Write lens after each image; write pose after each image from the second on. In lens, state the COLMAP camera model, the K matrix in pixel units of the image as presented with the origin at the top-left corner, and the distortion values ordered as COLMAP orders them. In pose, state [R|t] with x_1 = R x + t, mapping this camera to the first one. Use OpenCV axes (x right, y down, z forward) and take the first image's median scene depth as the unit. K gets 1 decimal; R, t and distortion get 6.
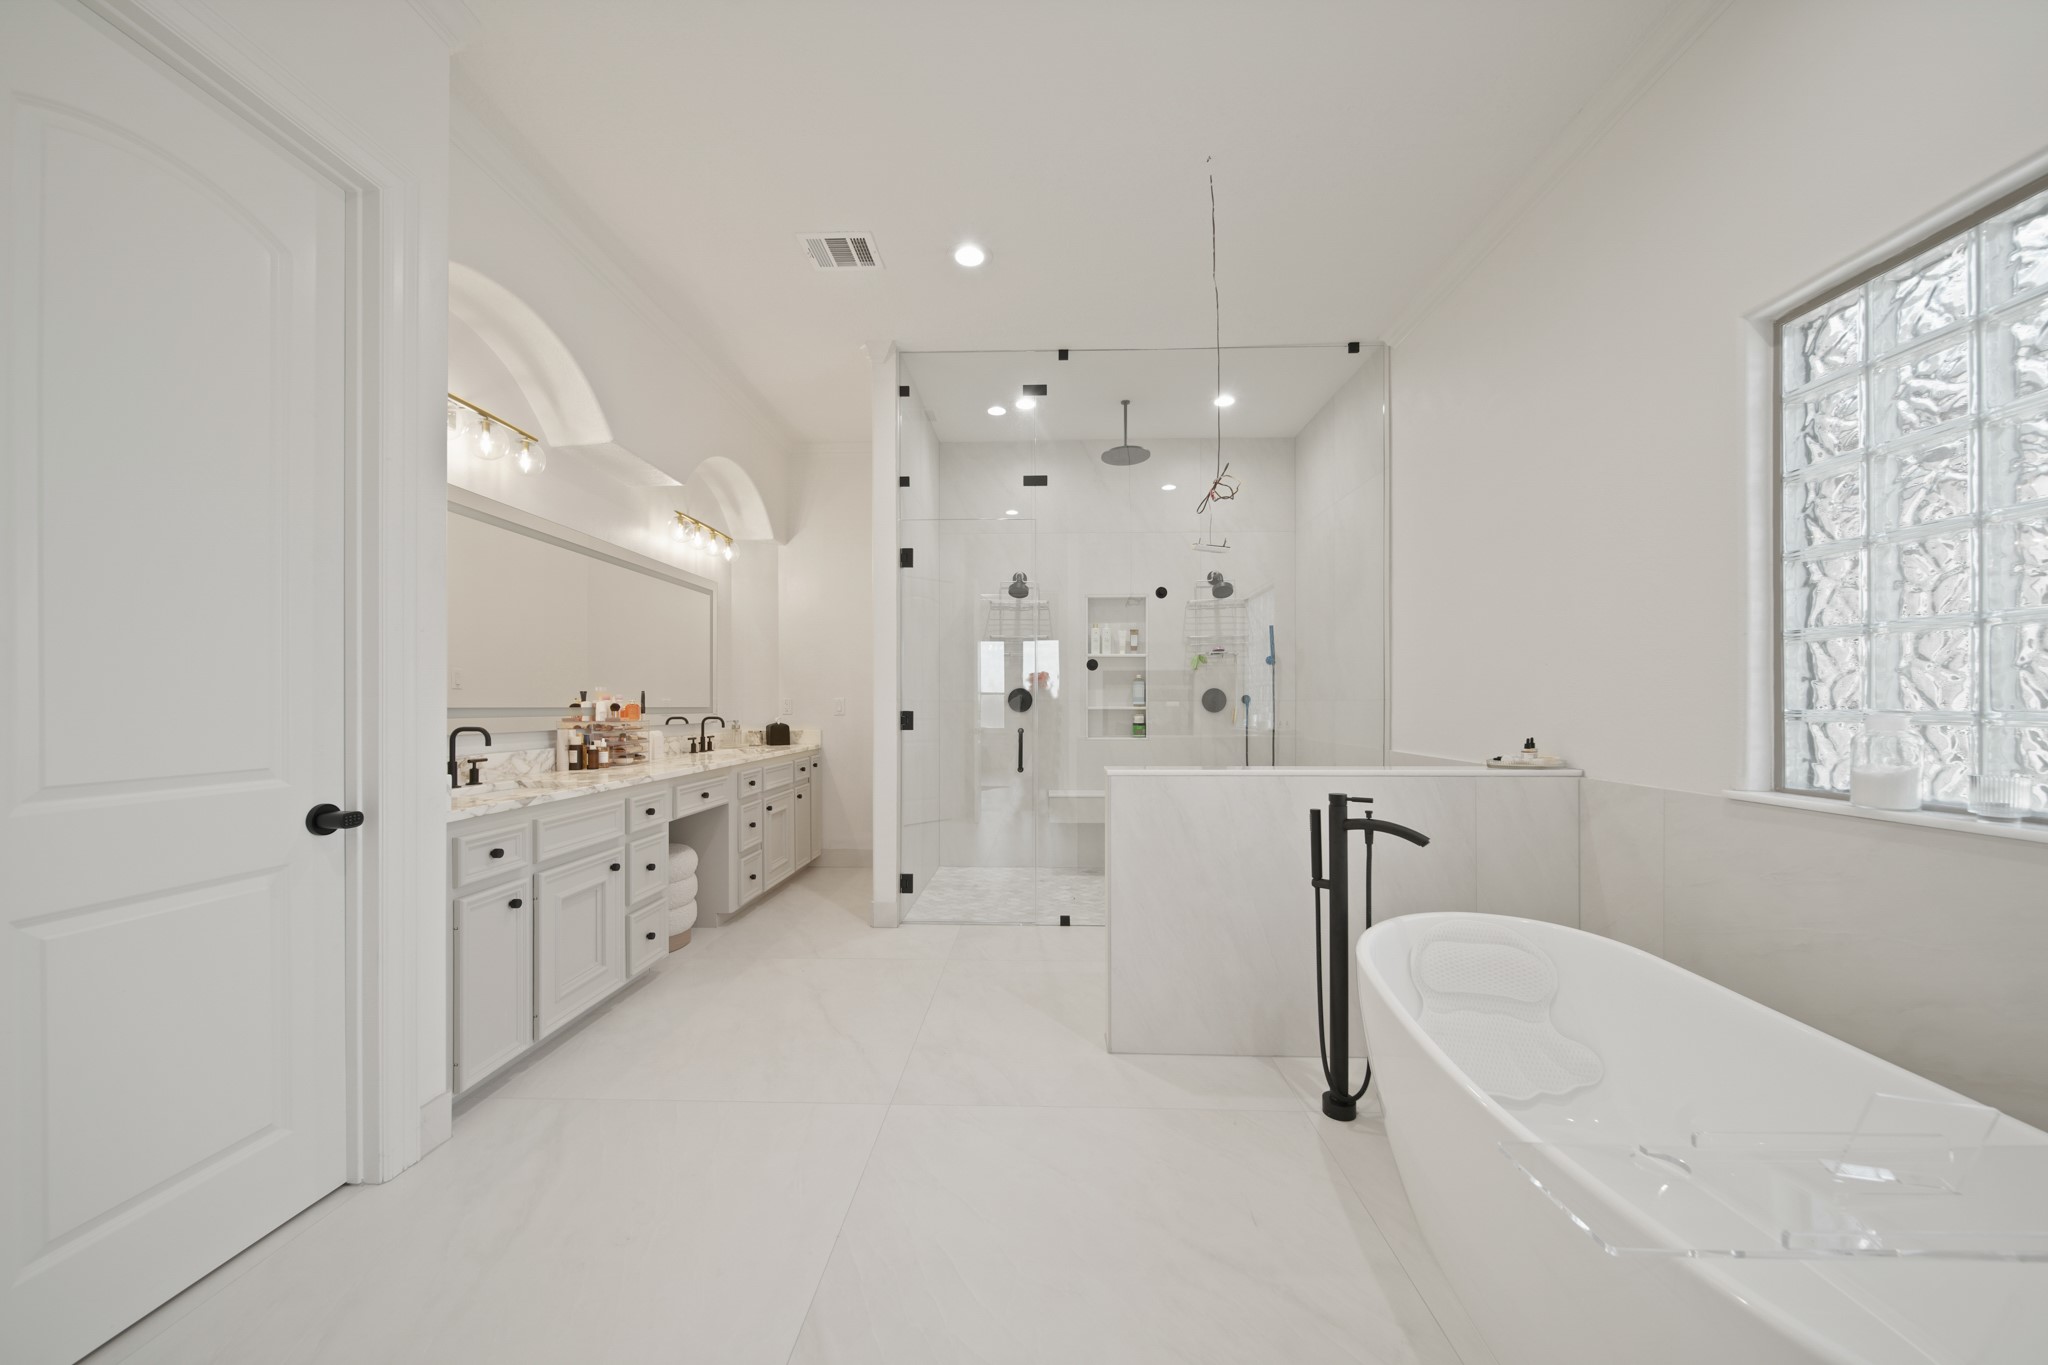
lens RADIAL K [[733.5, 0, 1026.0], [0, 733.5, 702.6], [0, 0, 1]] dist [-0.001803, -0.000215]
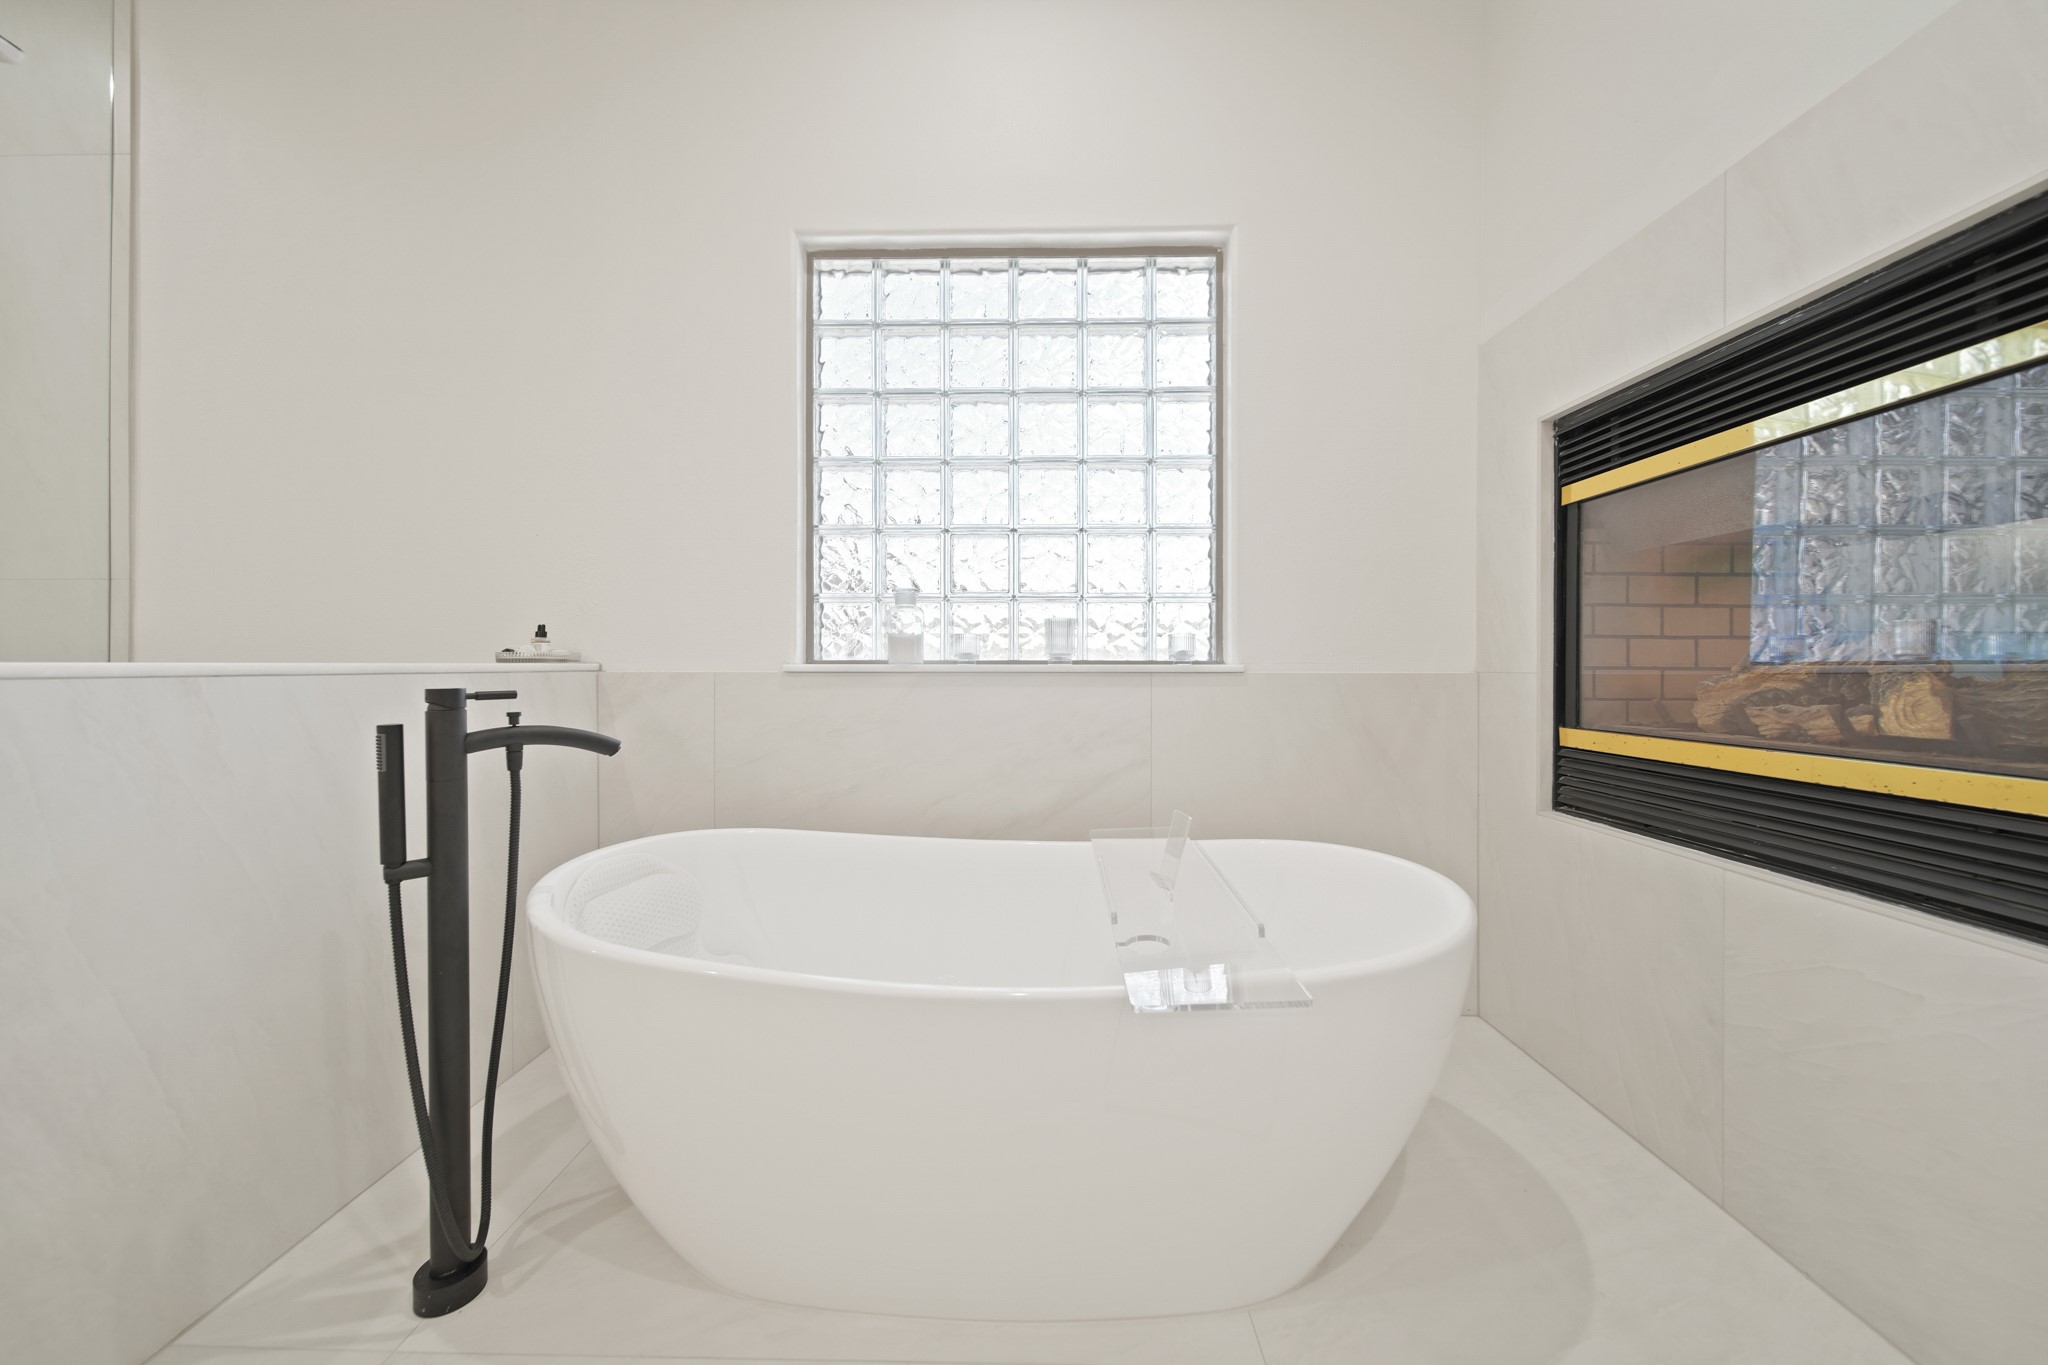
lens RADIAL K [[727.5, 0, 1025.7], [0, 727.5, 672.7], [0, 0, 1]] dist [-0.003520, -0.000198]
pose [[-0.036175, -0.005587, 0.999330, -0.103235], [-0.001841, 0.999983, 0.005524, 0.107125], [-0.999344, -0.001640, -0.036184, 0.590355]]
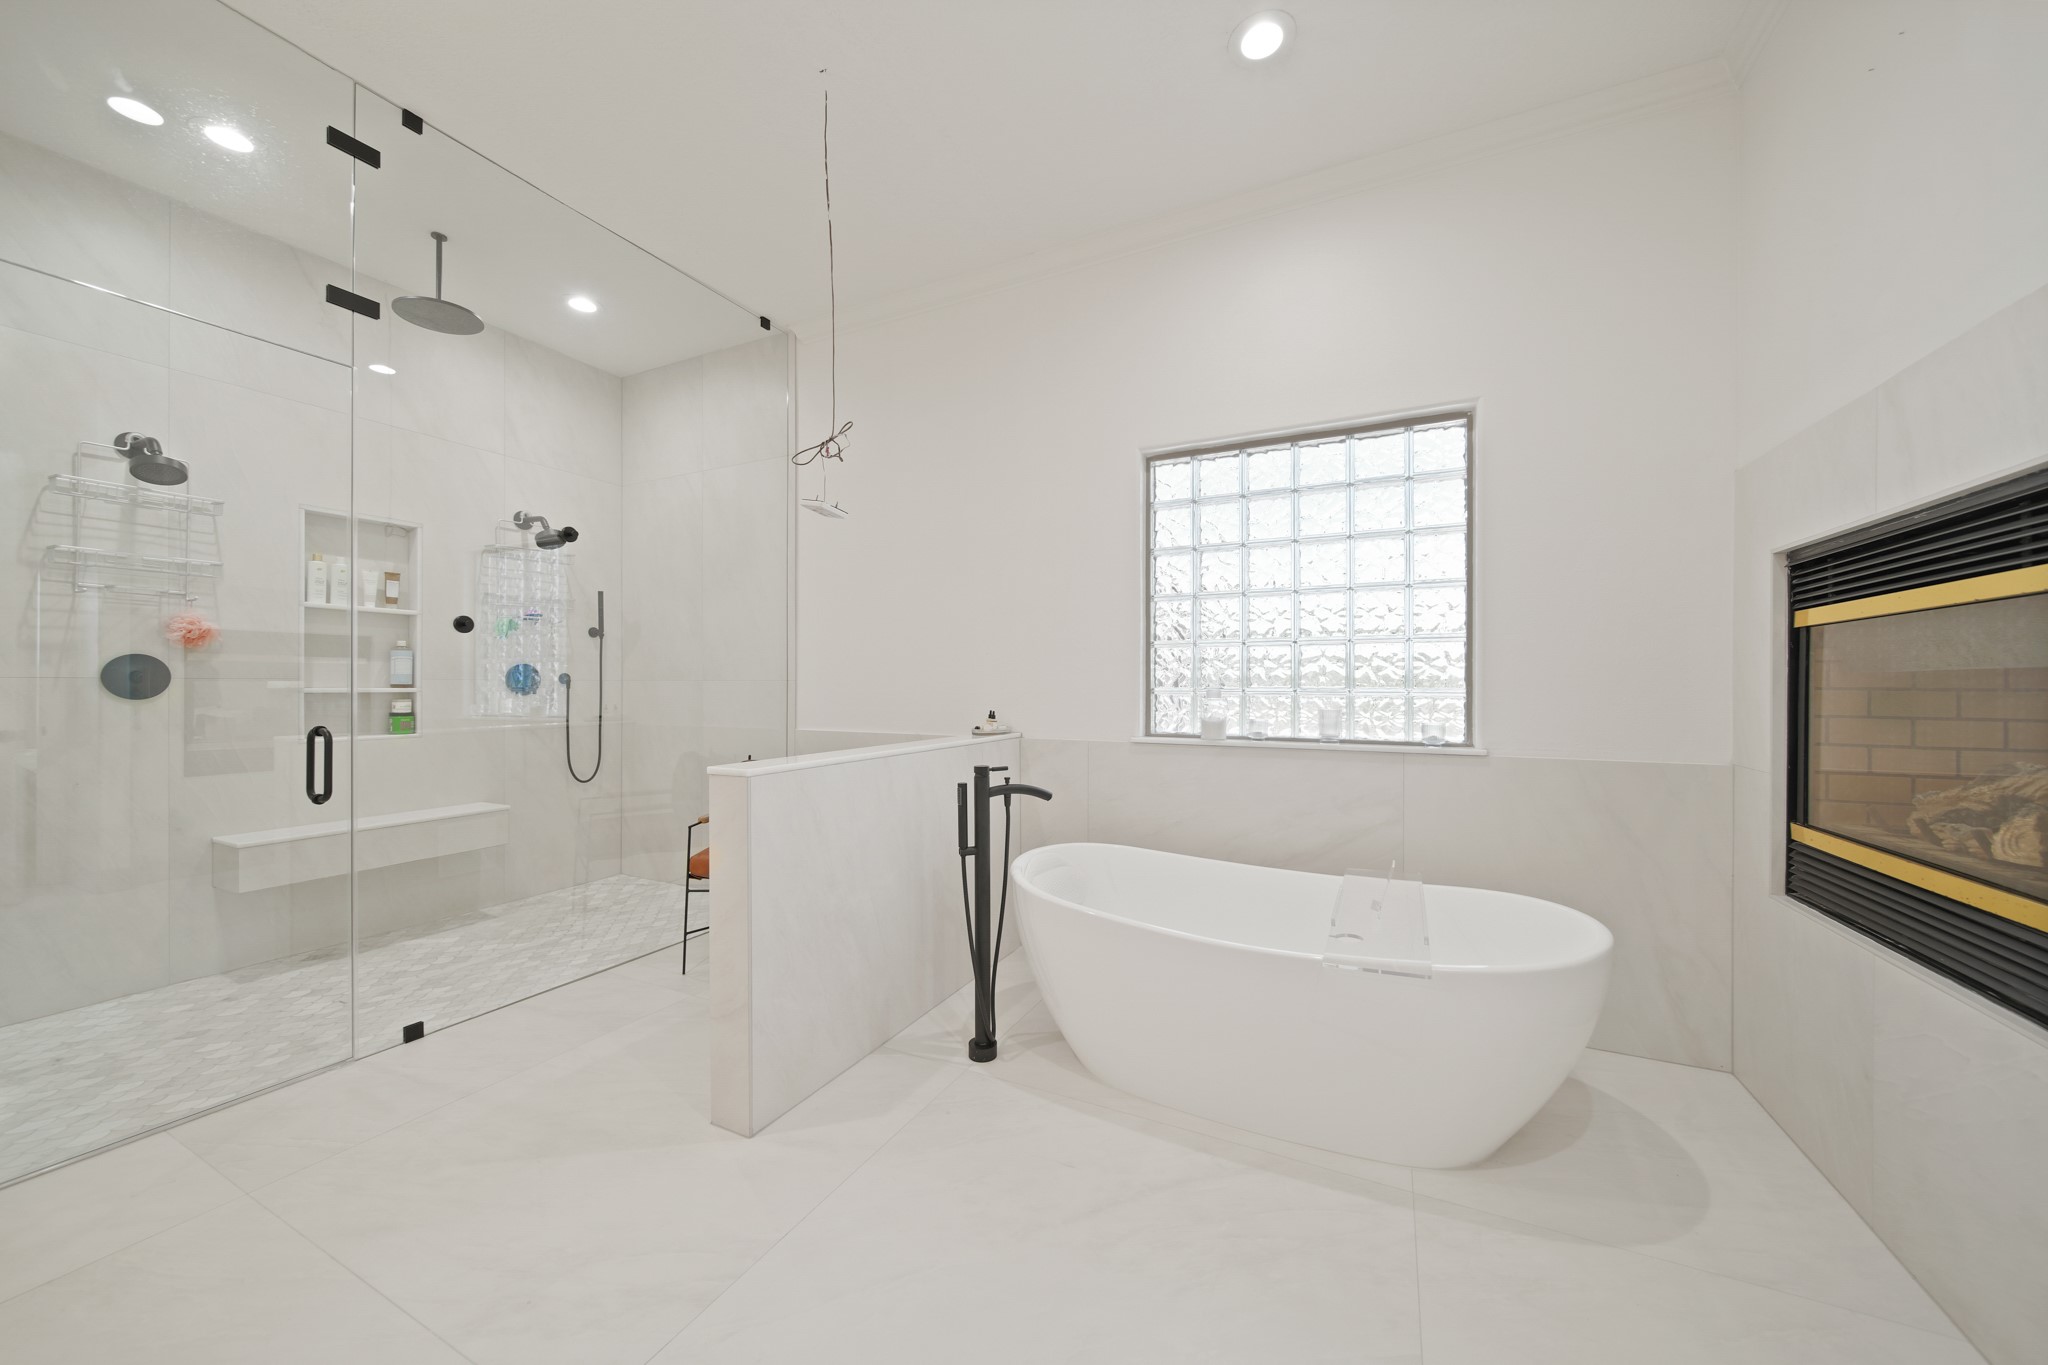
lens RADIAL K [[737.6, 0, 1017.8], [0, 737.6, 684.1], [0, 0, 1]] dist [-0.002190, -0.000354]
pose [[0.405952, 0.002712, 0.913891, -0.546593], [-0.002125, 0.999996, -0.002024, 0.004259], [-0.913892, -0.001120, 0.405956, 0.490241]]
